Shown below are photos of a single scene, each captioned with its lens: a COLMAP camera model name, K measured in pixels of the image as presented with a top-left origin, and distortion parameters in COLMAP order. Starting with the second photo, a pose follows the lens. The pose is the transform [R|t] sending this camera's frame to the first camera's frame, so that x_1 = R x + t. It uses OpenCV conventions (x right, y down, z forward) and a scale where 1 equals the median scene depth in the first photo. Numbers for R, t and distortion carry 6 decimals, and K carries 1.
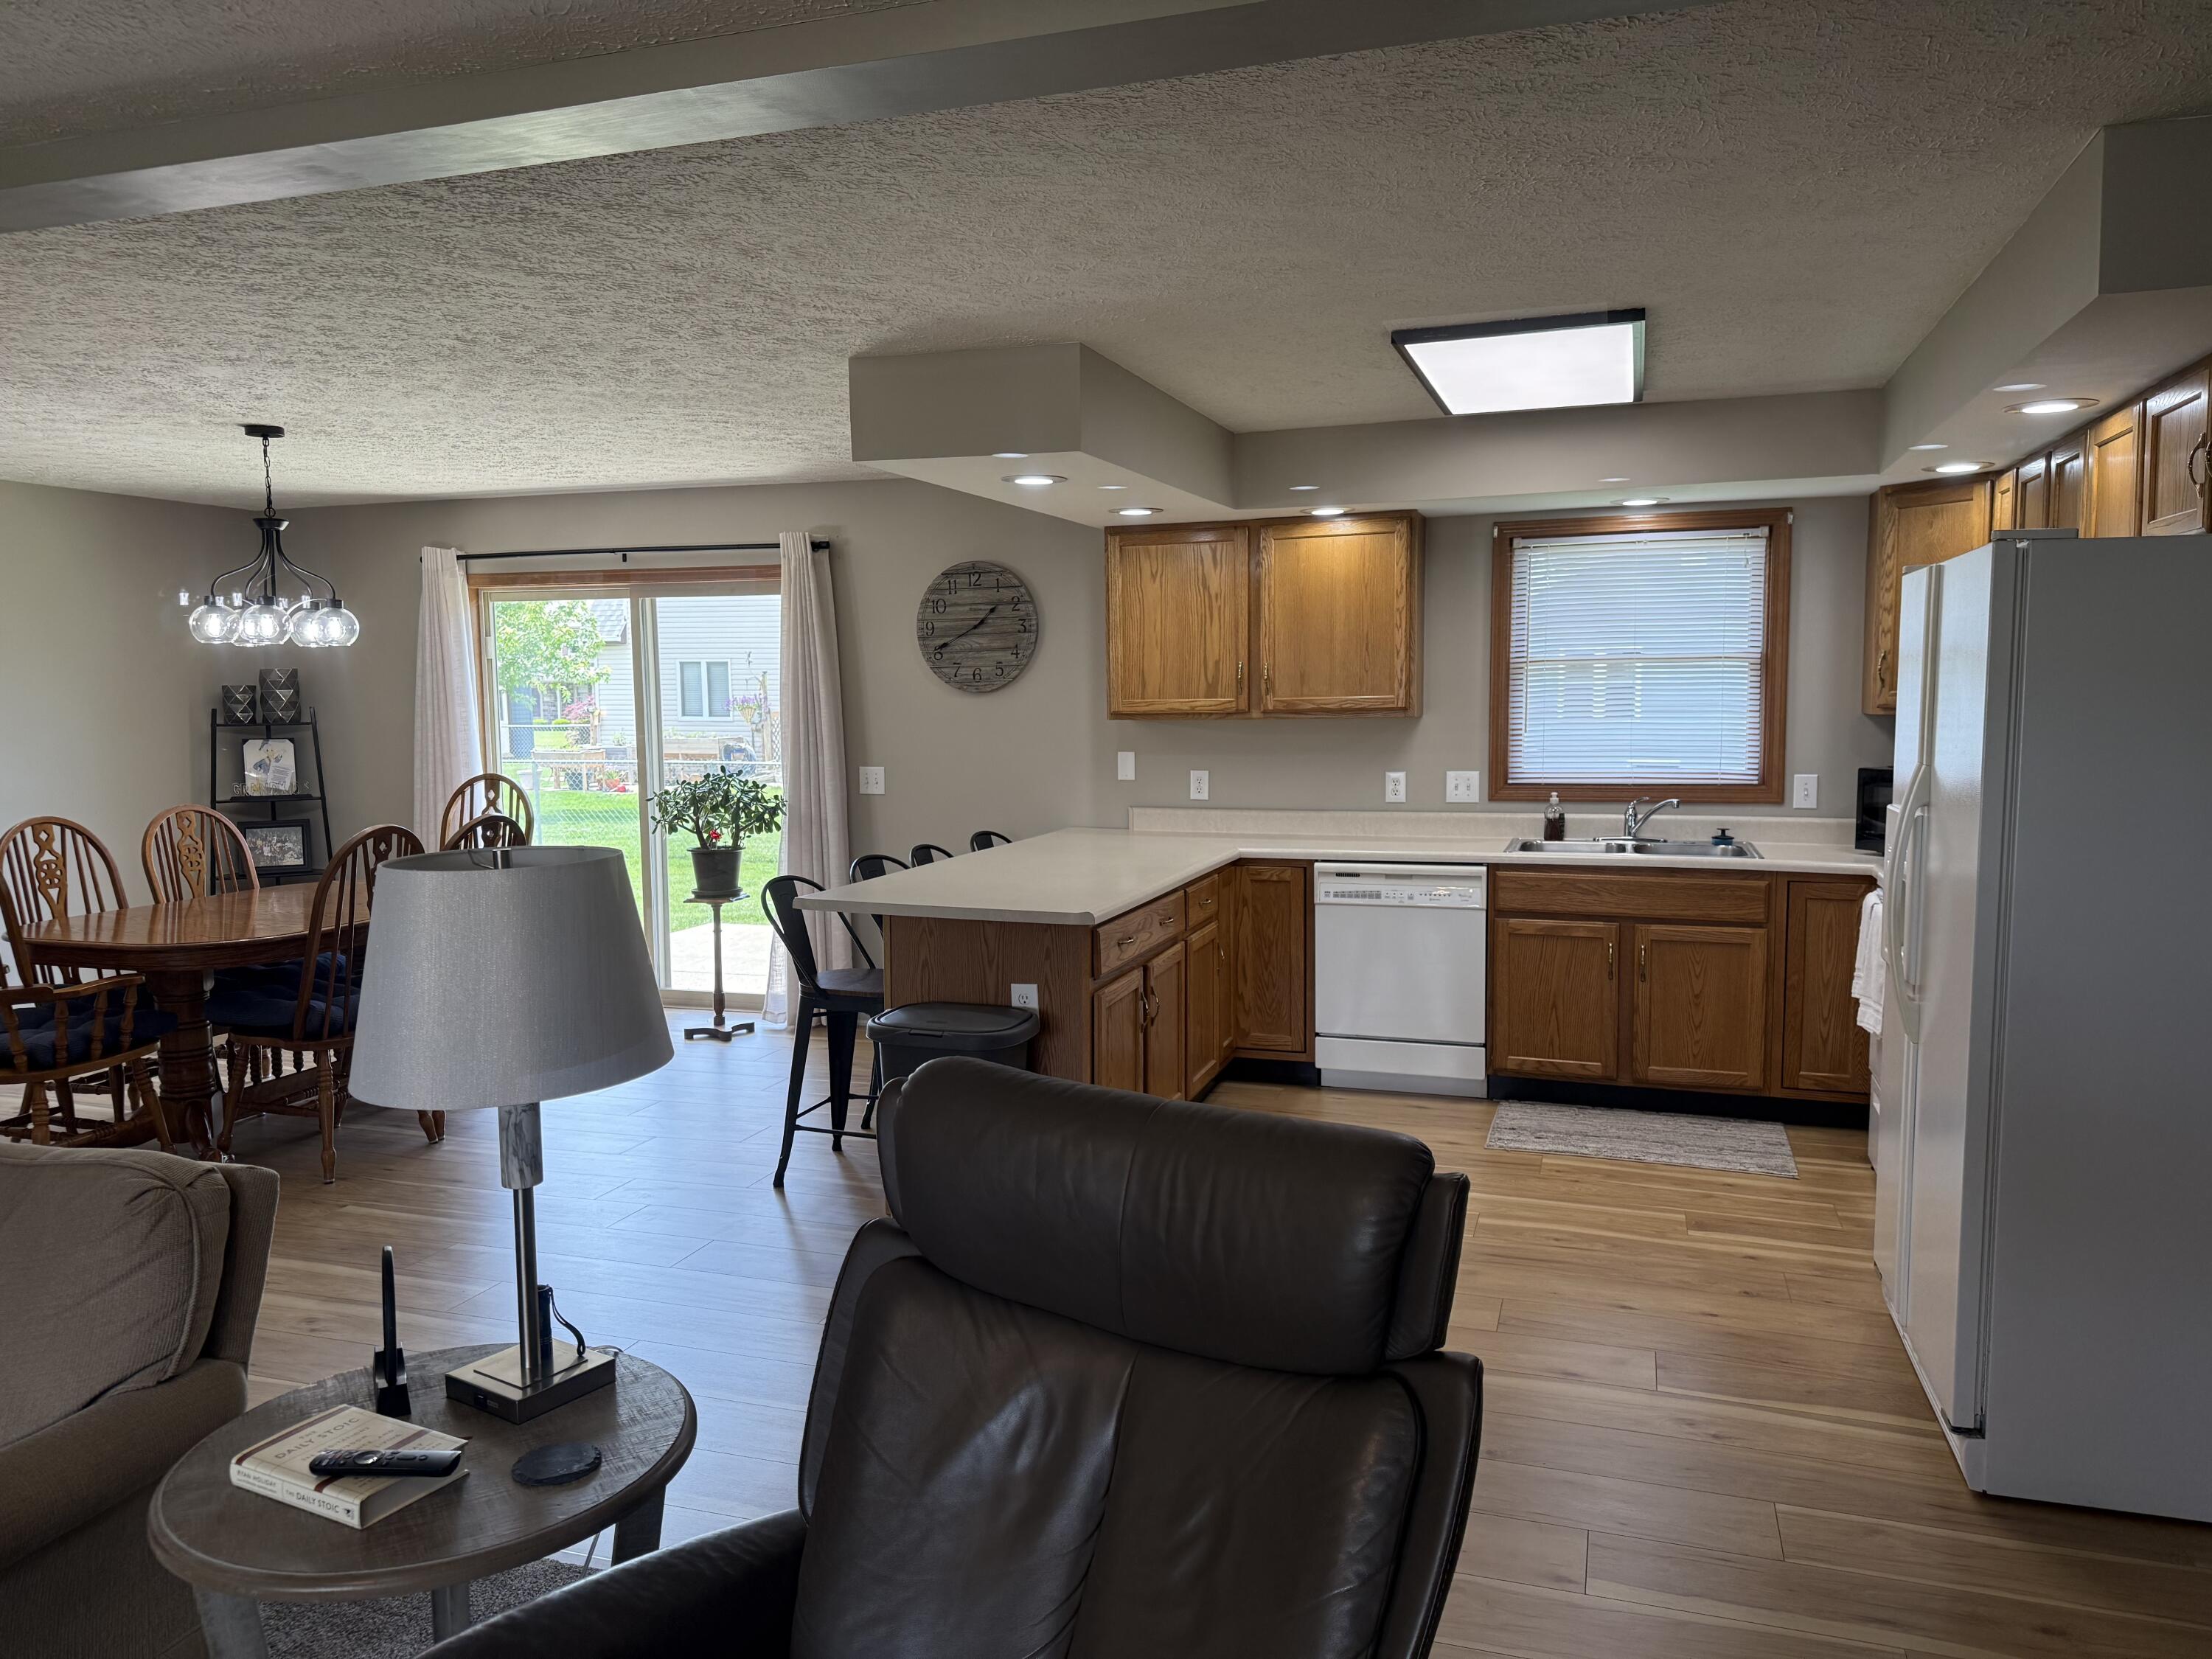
lens RADIAL K [[1541.4, 0, 1106.0], [0, 1541.4, 829.5], [0, 0, 1]] dist [0.159091, -0.234868]
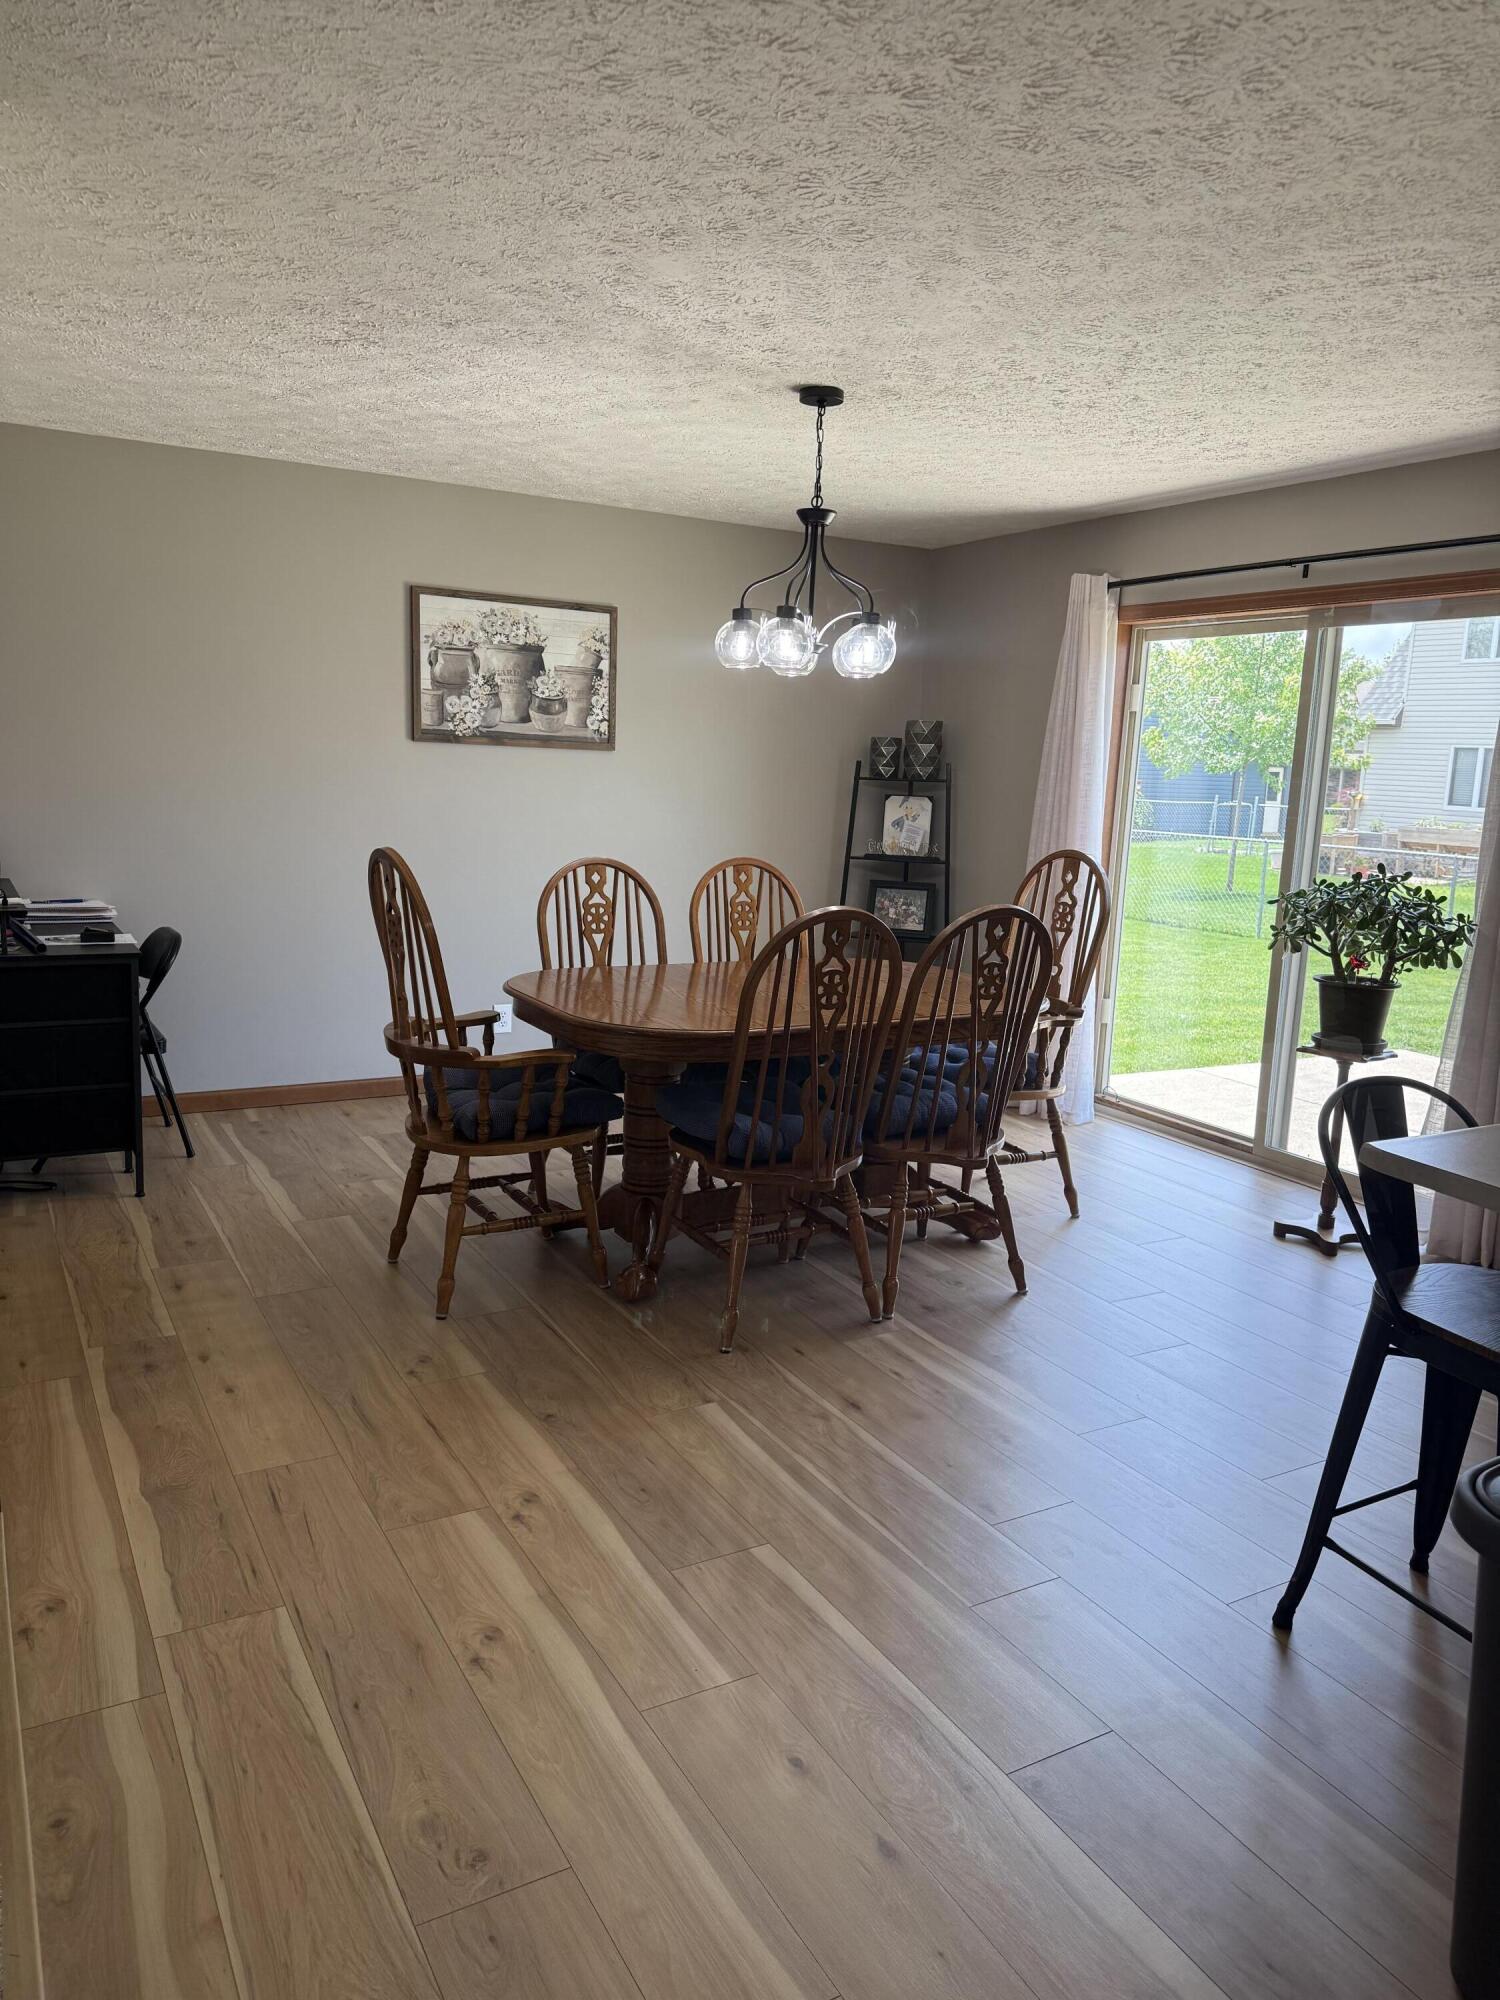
lens RADIAL K [[1387.5, 0, 752.4], [0, 1387.5, 997.2], [0, 0, 1]] dist [0.120509, -0.189244]
pose [[0.741848, 0.151520, -0.653226, -0.043057], [-0.107064, 0.988404, 0.107677, -0.022821], [0.661966, -0.009943, 0.749468, 0.399798]]
